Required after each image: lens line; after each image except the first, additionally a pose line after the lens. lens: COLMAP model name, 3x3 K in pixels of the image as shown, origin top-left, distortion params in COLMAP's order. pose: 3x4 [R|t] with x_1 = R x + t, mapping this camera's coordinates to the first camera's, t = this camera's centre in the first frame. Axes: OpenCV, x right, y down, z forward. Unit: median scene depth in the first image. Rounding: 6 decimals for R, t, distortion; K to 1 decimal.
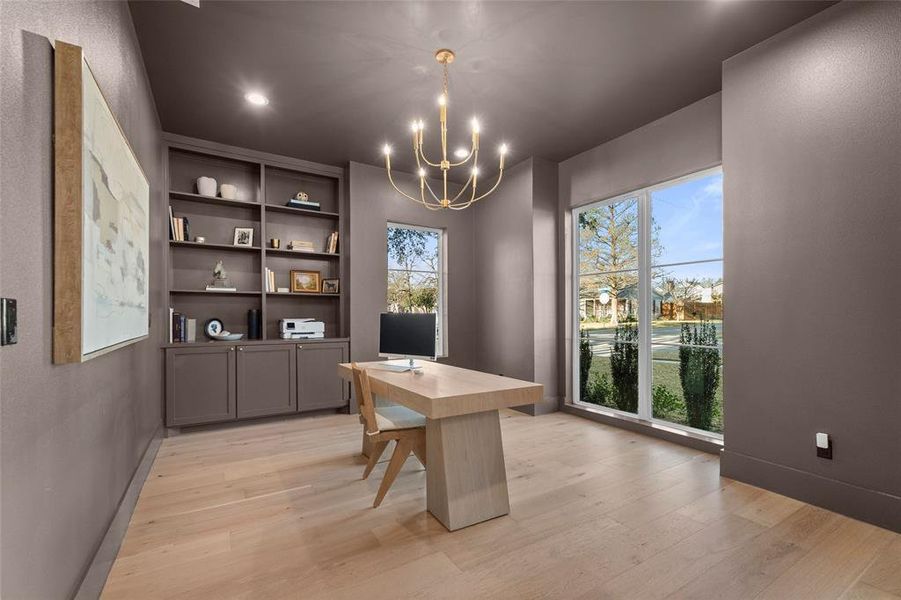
lens RADIAL K [[384.1, 0, 453.7], [0, 384.1, 307.5], [0, 0, 1]] dist [0.001037, 0.000145]
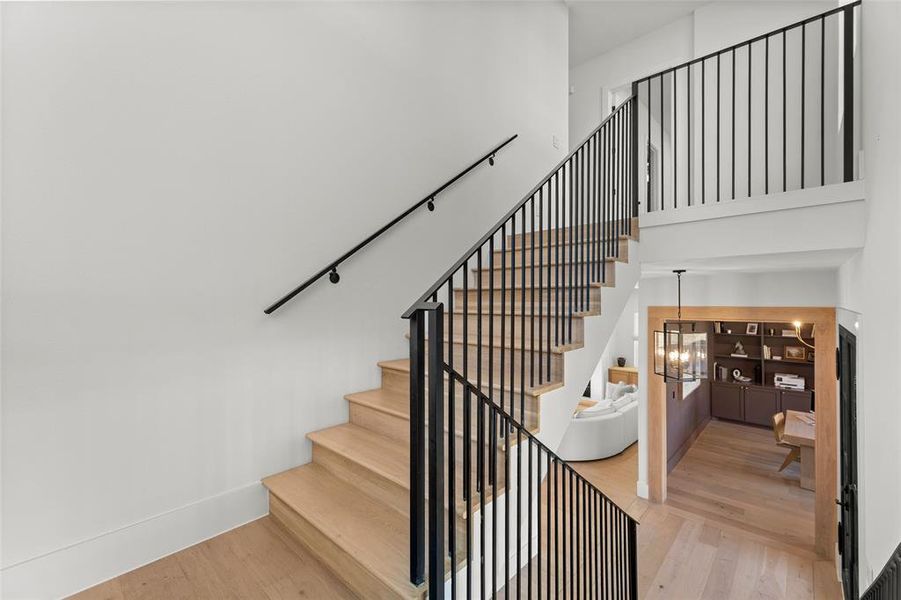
lens RADIAL K [[384.1, 0, 453.7], [0, 384.1, 307.5], [0, 0, 1]] dist [0.001037, 0.000145]
pose [[0.270902, 0.020946, -0.962379, 0.907655], [0.015129, 0.999547, 0.026014, -0.368290], [0.962488, -0.021607, 0.270463, -0.962696]]
